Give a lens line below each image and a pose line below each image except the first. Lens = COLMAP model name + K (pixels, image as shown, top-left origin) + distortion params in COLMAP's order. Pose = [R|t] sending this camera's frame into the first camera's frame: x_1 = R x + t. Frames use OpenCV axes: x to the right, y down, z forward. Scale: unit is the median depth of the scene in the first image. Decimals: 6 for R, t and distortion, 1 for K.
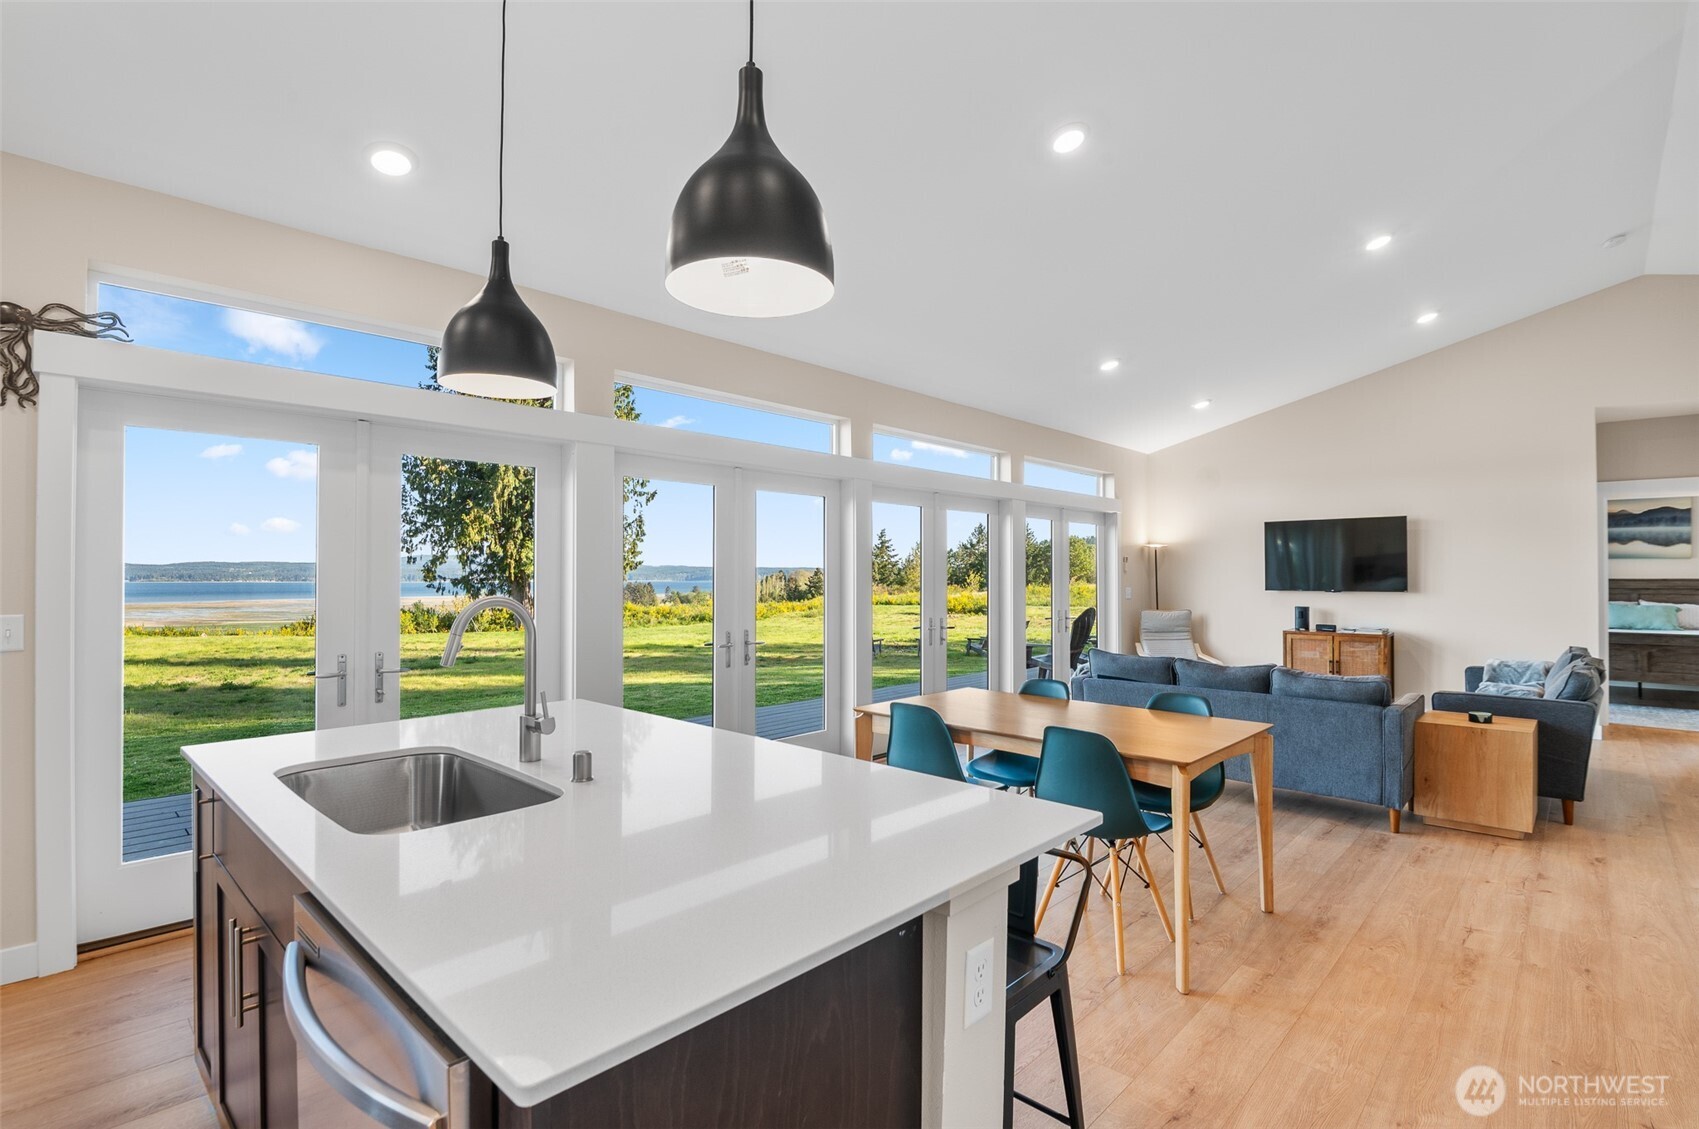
lens RADIAL K [[796.5, 0, 840.4], [0, 796.5, 566.5], [0, 0, 1]] dist [-0.014257, -0.005674]
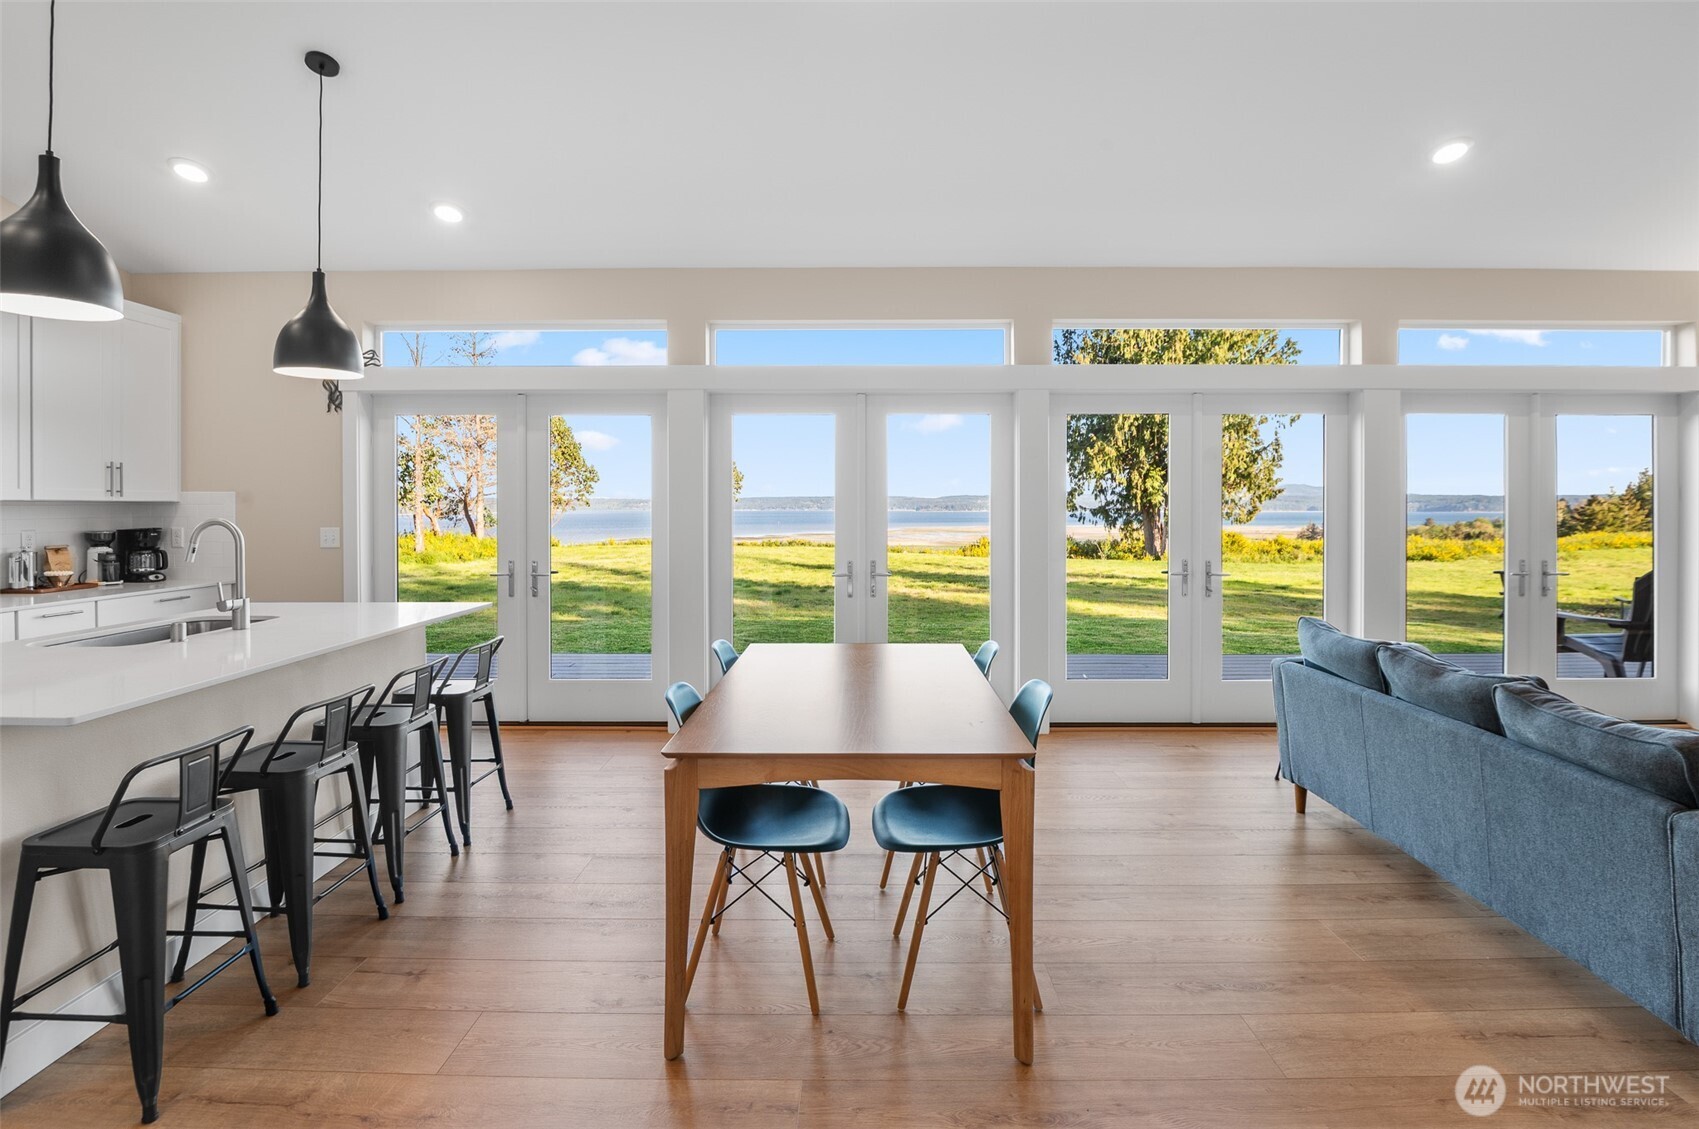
lens RADIAL K [[796.5, 0, 858.1], [0, 796.5, 517.5], [0, 0, 1]] dist [-0.014257, -0.005674]
pose [[0.686056, 0.009332, -0.727489, 0.336823], [0.009764, 0.999710, 0.022032, 0.003308], [0.727484, -0.022218, 0.685765, 0.191363]]
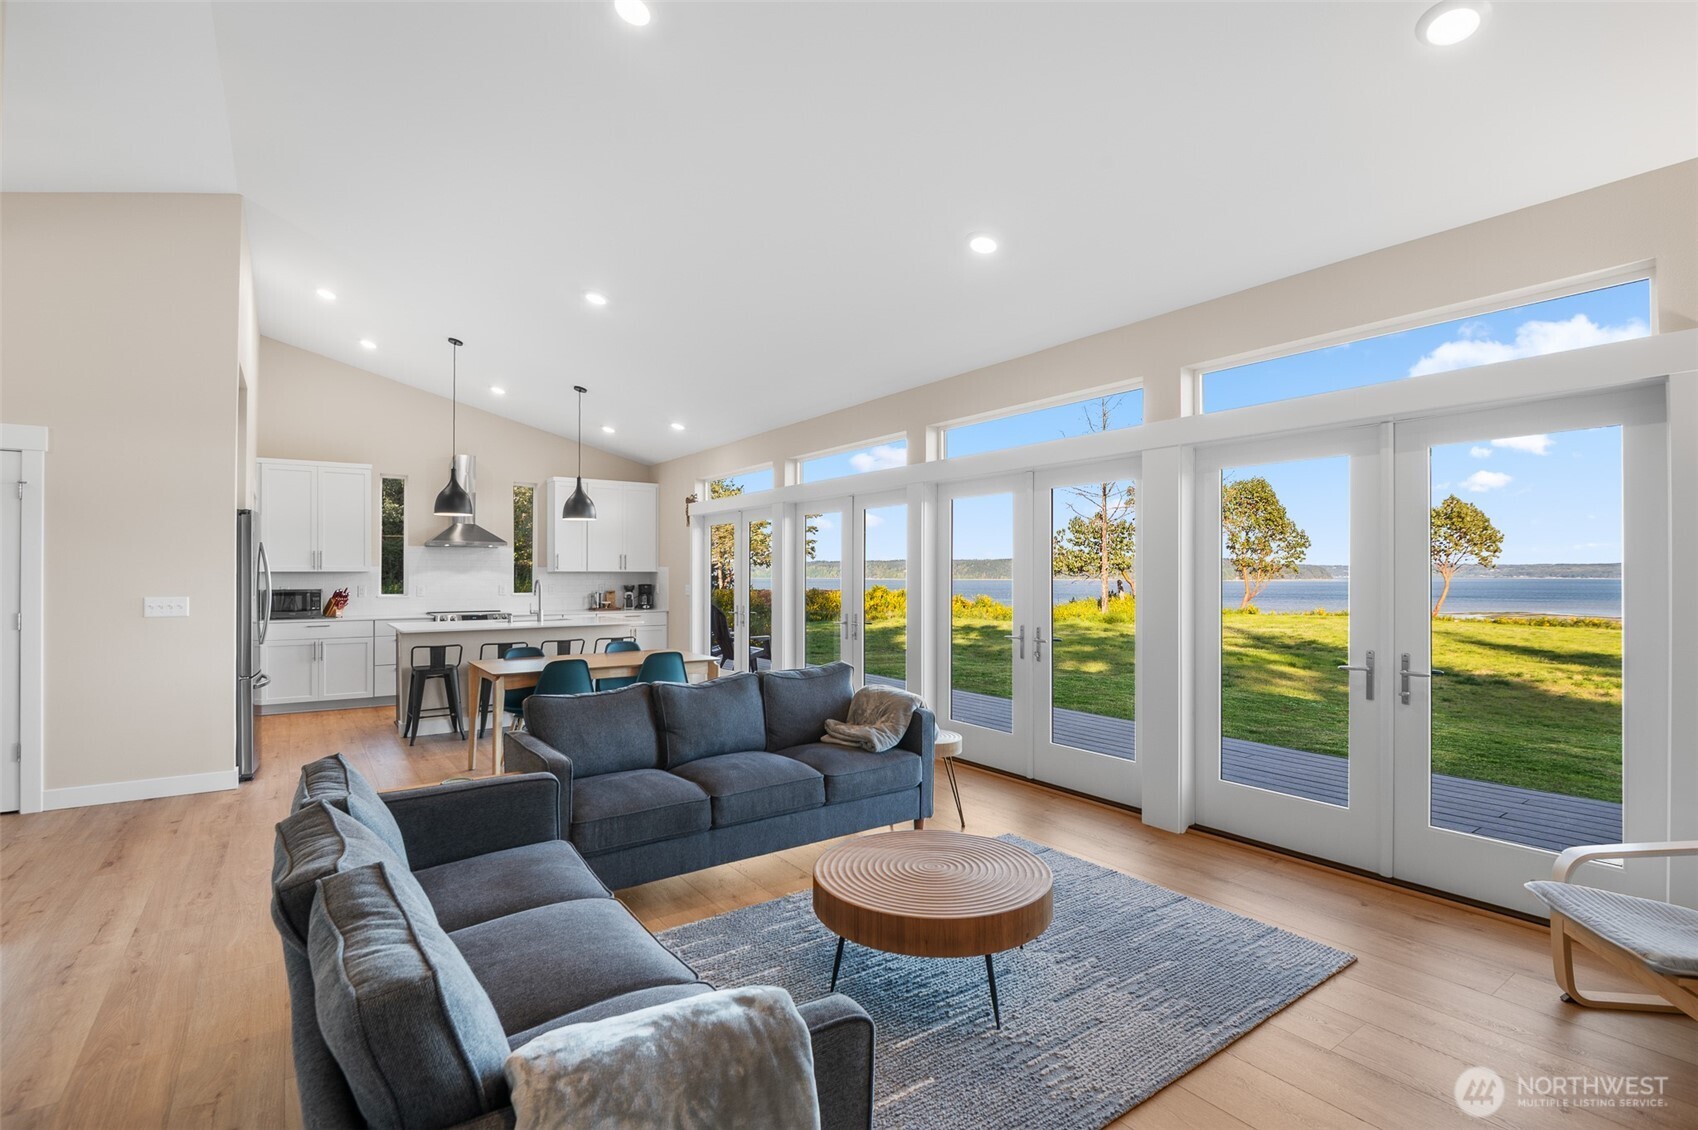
lens RADIAL K [[796.1, 0, 853.6], [0, 796.1, 565.3], [0, 0, 1]] dist [-0.014257, -0.005674]
pose [[-0.193951, -0.010147, -0.980959, 0.715923], [0.010929, 0.999862, -0.012503, 0.007867], [0.980950, -0.013146, -0.193813, 0.750235]]
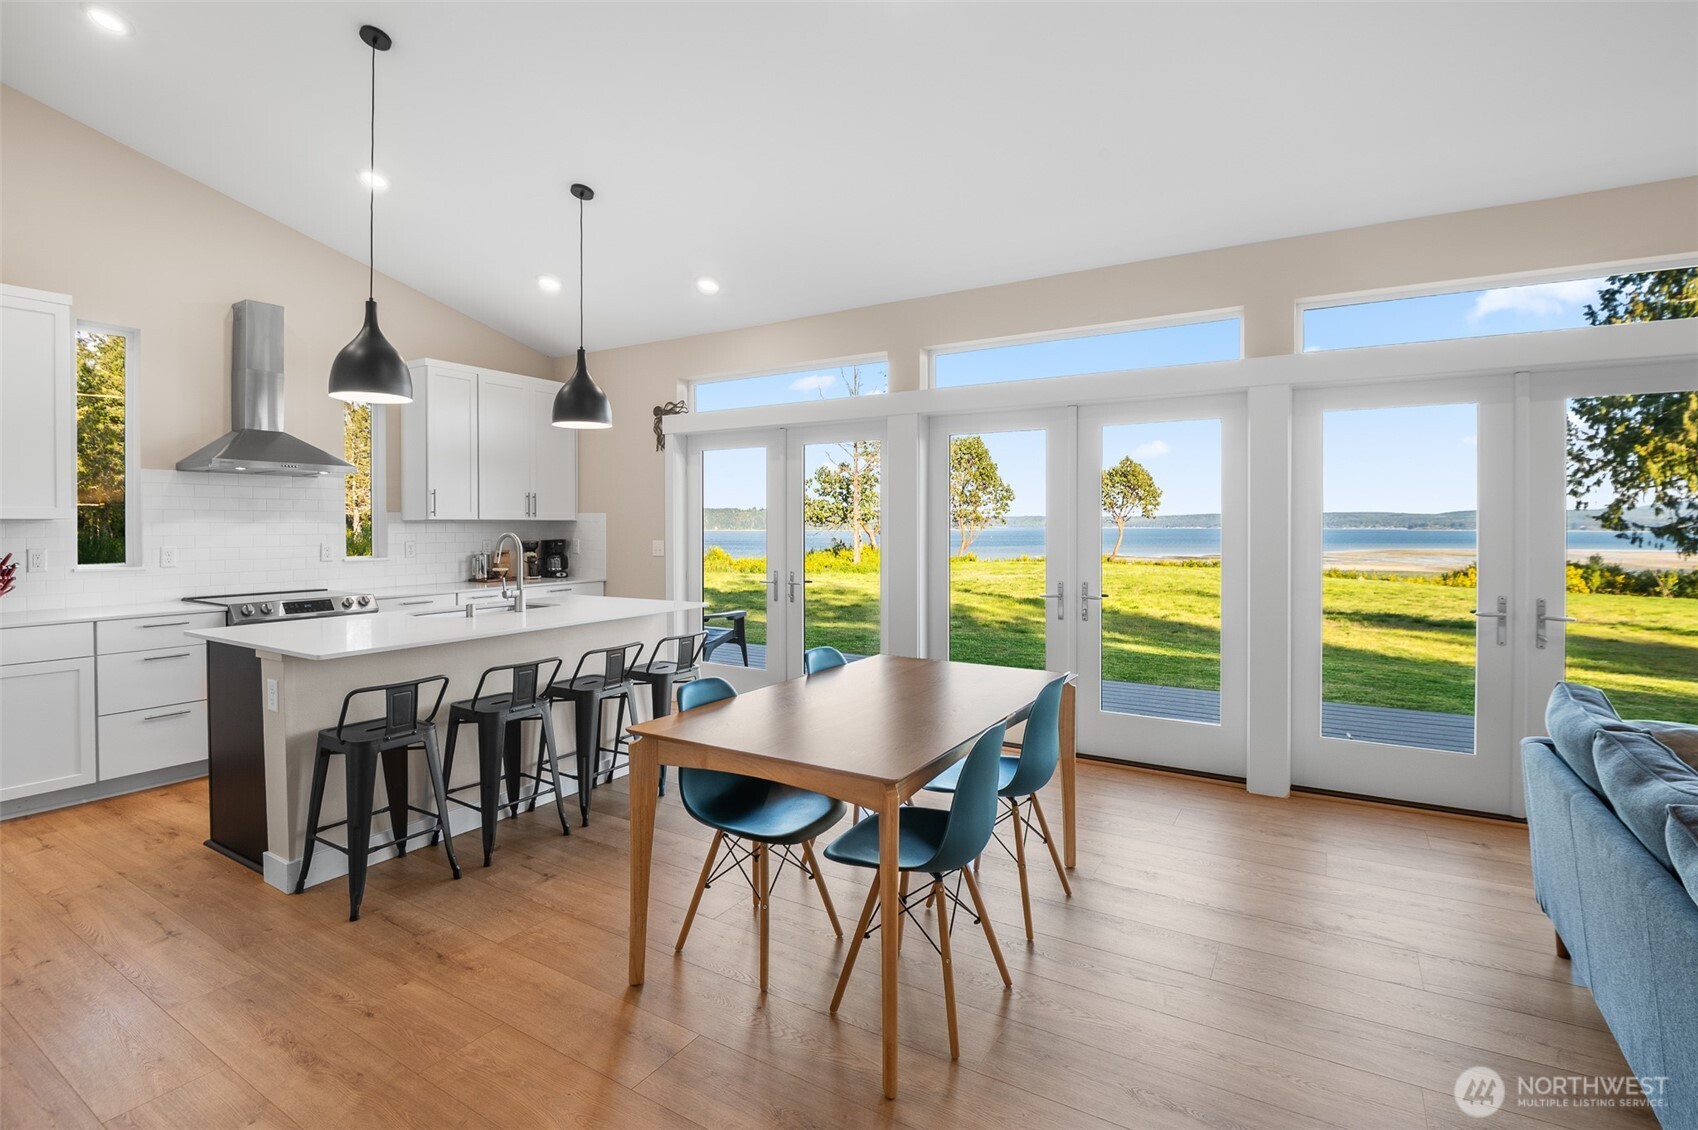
lens RADIAL K [[796.1, 0, 855.7], [0, 796.1, 529.2], [0, 0, 1]] dist [-0.014257, -0.005674]
pose [[0.215752, 0.005923, -0.976430, 0.419536], [0.011833, 0.999892, 0.008680, 0.004753], [0.976377, -0.013427, 0.215659, 0.324671]]
